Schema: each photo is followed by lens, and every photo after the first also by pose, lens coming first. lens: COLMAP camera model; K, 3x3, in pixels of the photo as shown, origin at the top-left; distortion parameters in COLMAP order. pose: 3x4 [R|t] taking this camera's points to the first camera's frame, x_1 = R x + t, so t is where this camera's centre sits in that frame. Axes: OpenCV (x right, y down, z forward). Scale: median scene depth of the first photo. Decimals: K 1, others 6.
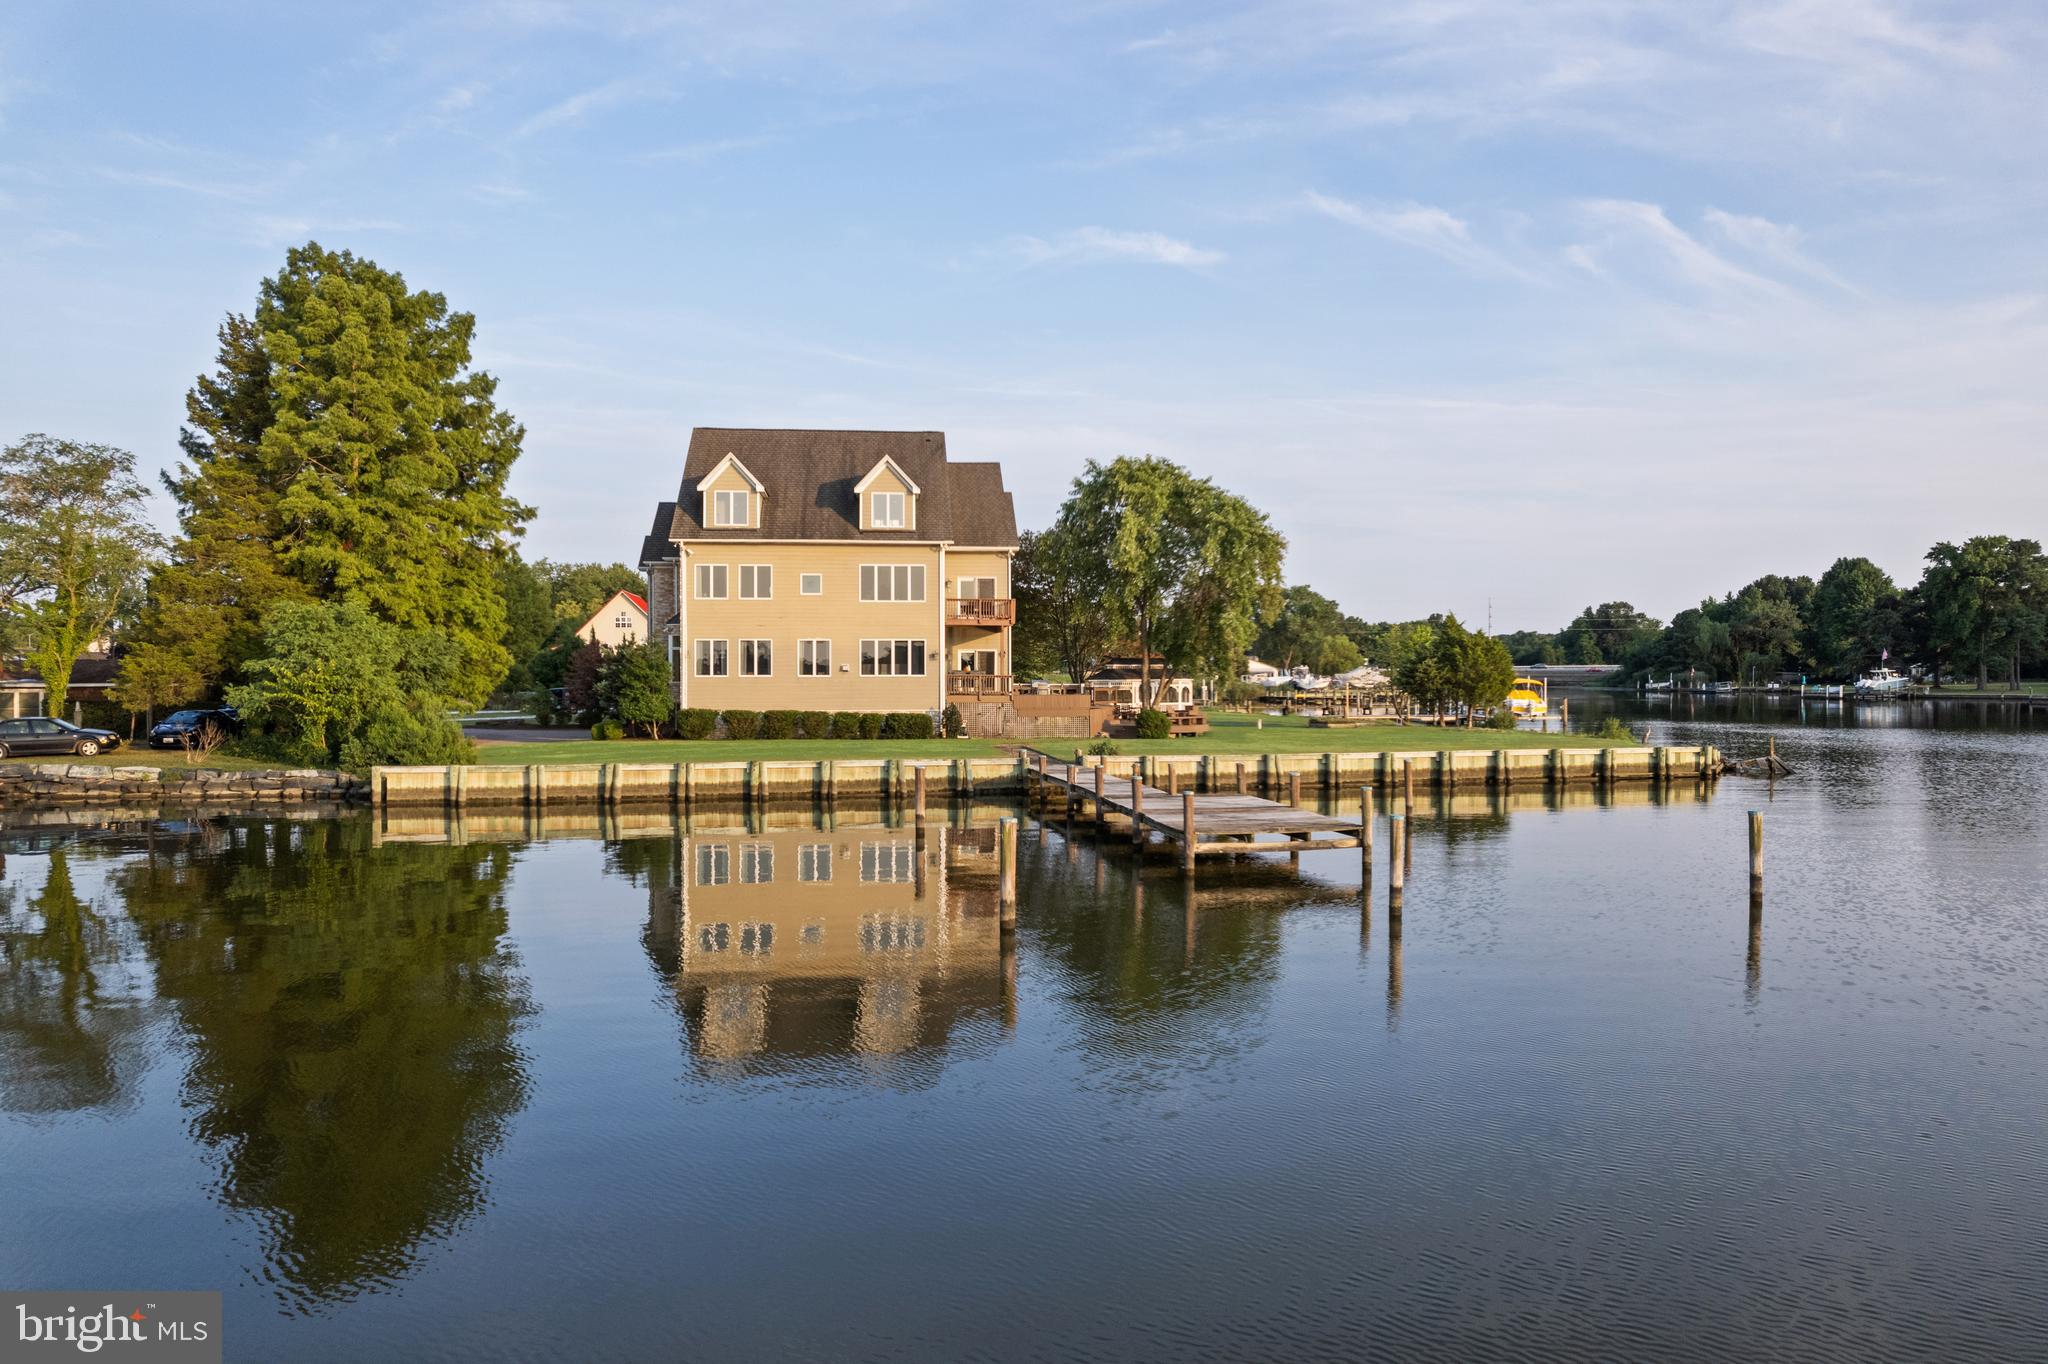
lens RADIAL K [[1302.7, 0, 1024.0], [0, 1302.7, 682.0], [0, 0, 1]] dist [-0.057456, 0.045560]
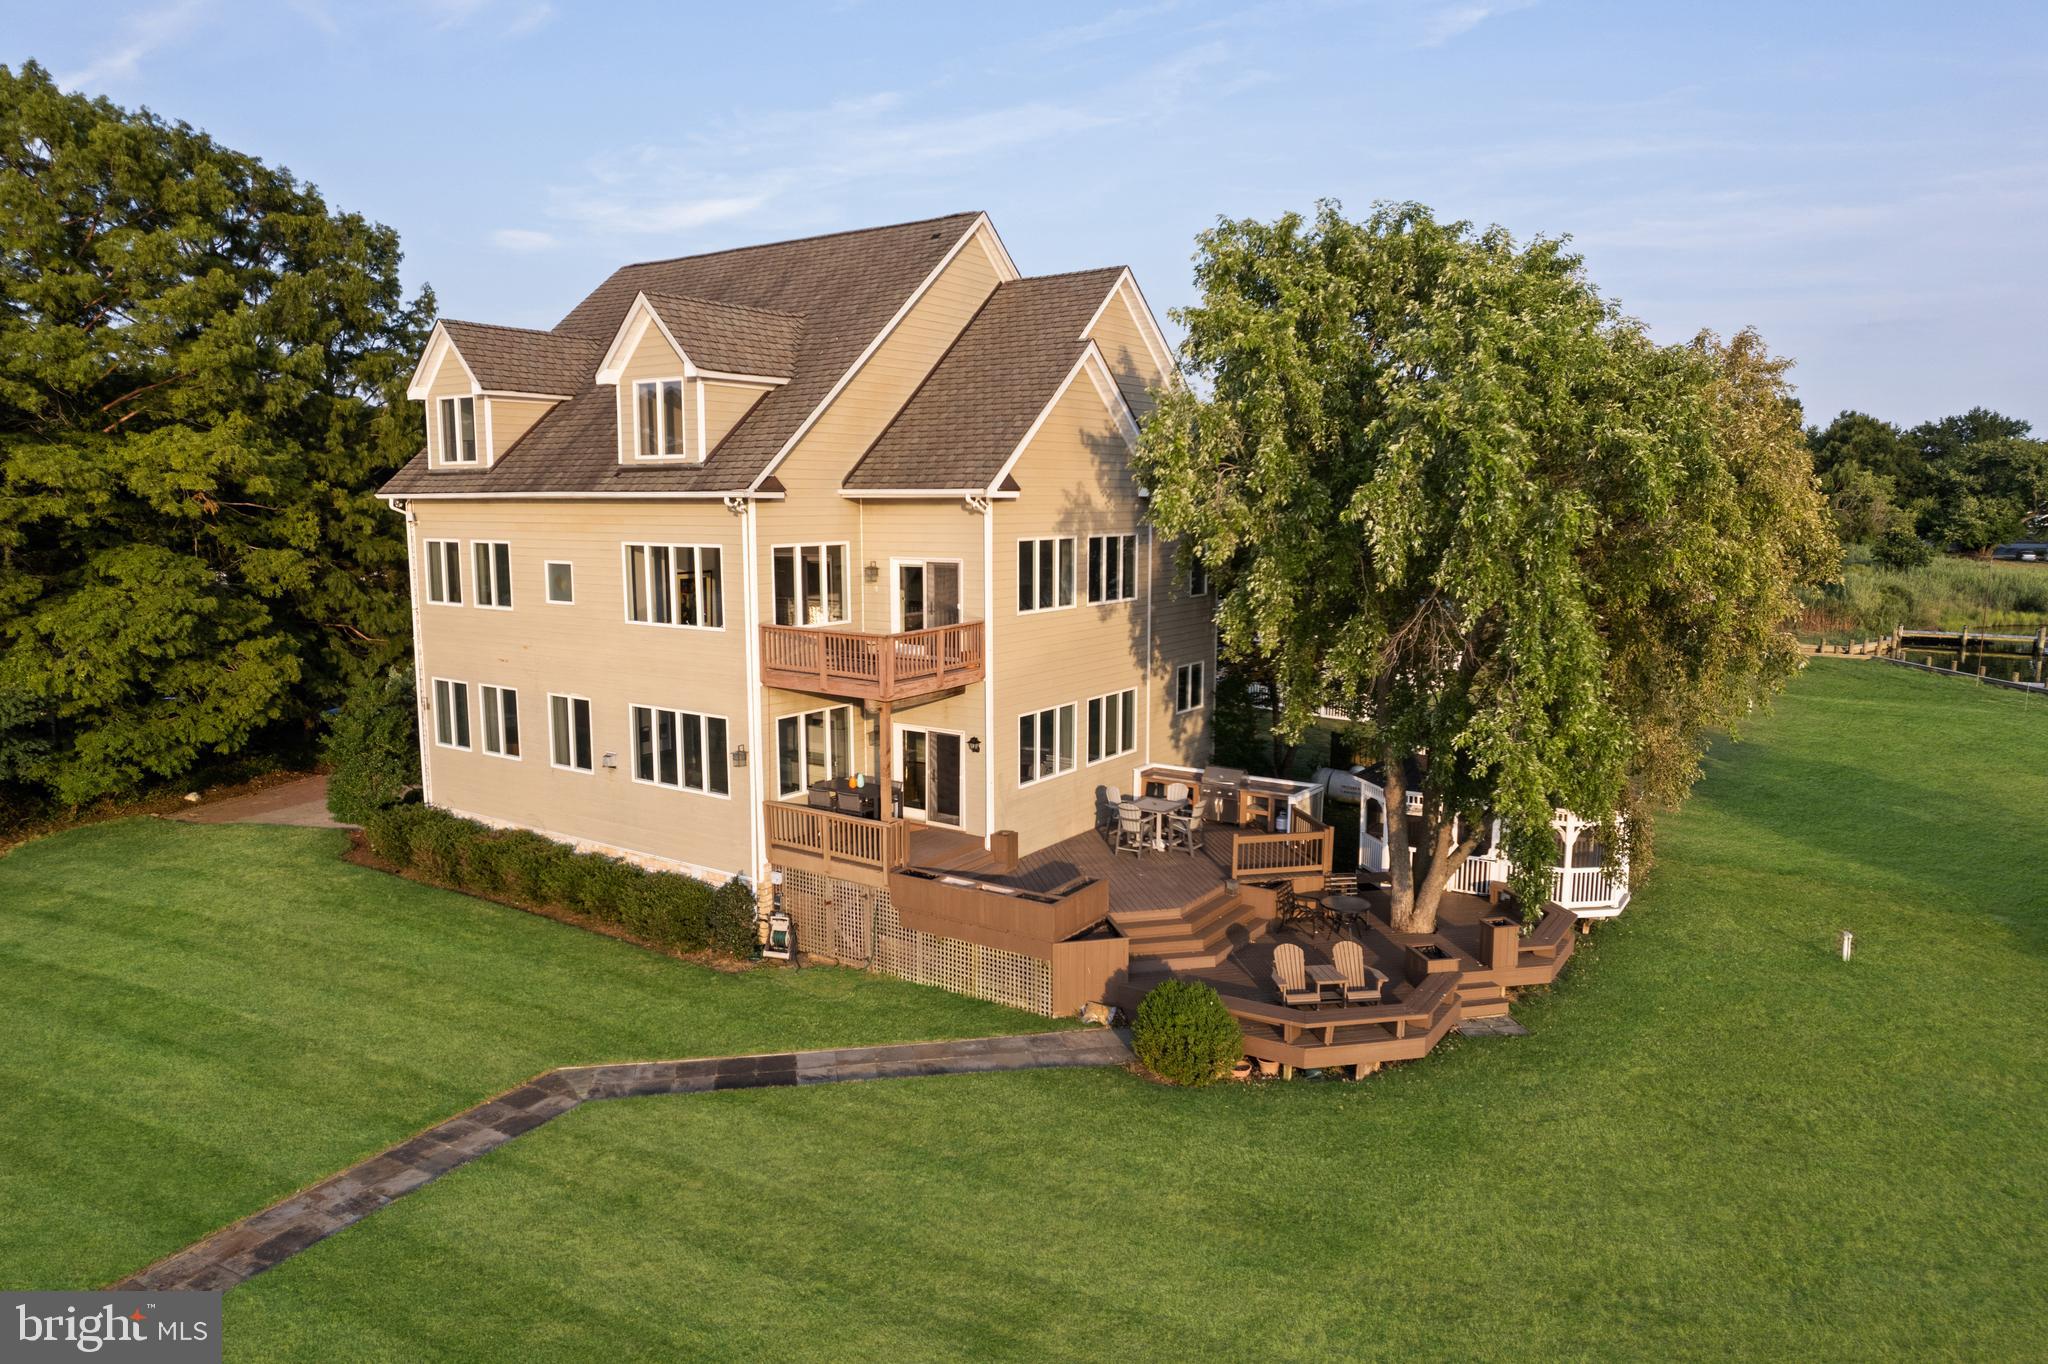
lens RADIAL K [[1302.7, 0, 1024.0], [0, 1302.7, 682.0], [0, 0, 1]] dist [-0.057456, 0.045560]
pose [[0.764973, 0.093666, -0.637215, 0.274641], [-0.007332, 0.990571, 0.136806, -0.103970], [0.644020, -0.099981, 0.758447, 0.730317]]
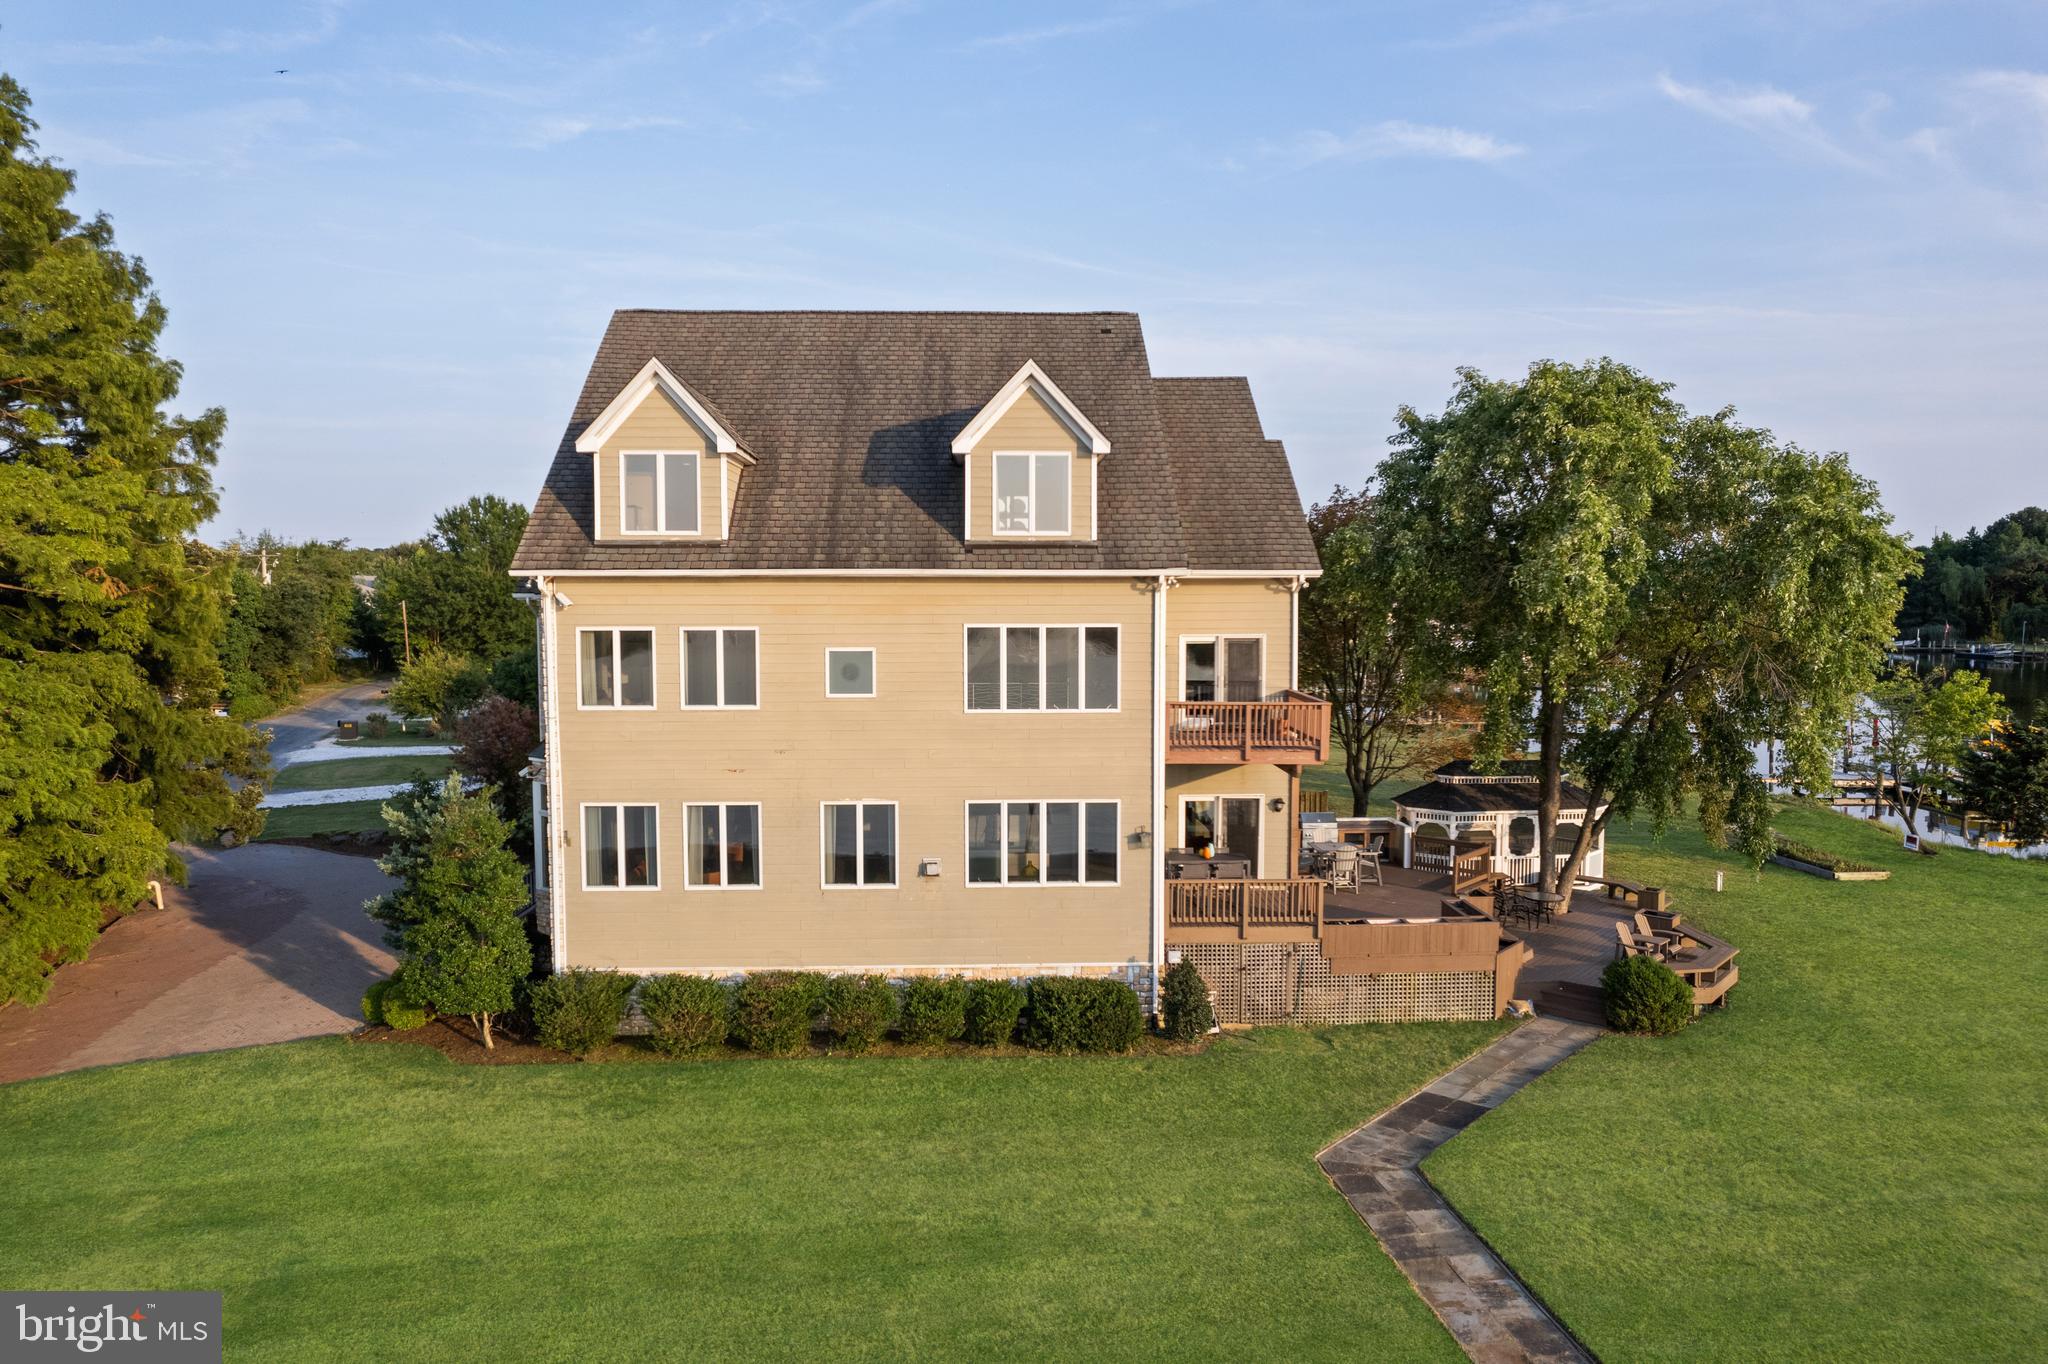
lens RADIAL K [[1302.7, 0, 1024.0], [0, 1302.7, 682.0], [0, 0, 1]] dist [-0.057456, 0.045560]
pose [[0.997659, 0.005355, -0.068174, -0.077621], [-0.001188, 0.998136, 0.061023, -0.096444], [0.068374, -0.060799, 0.995805, 0.573862]]
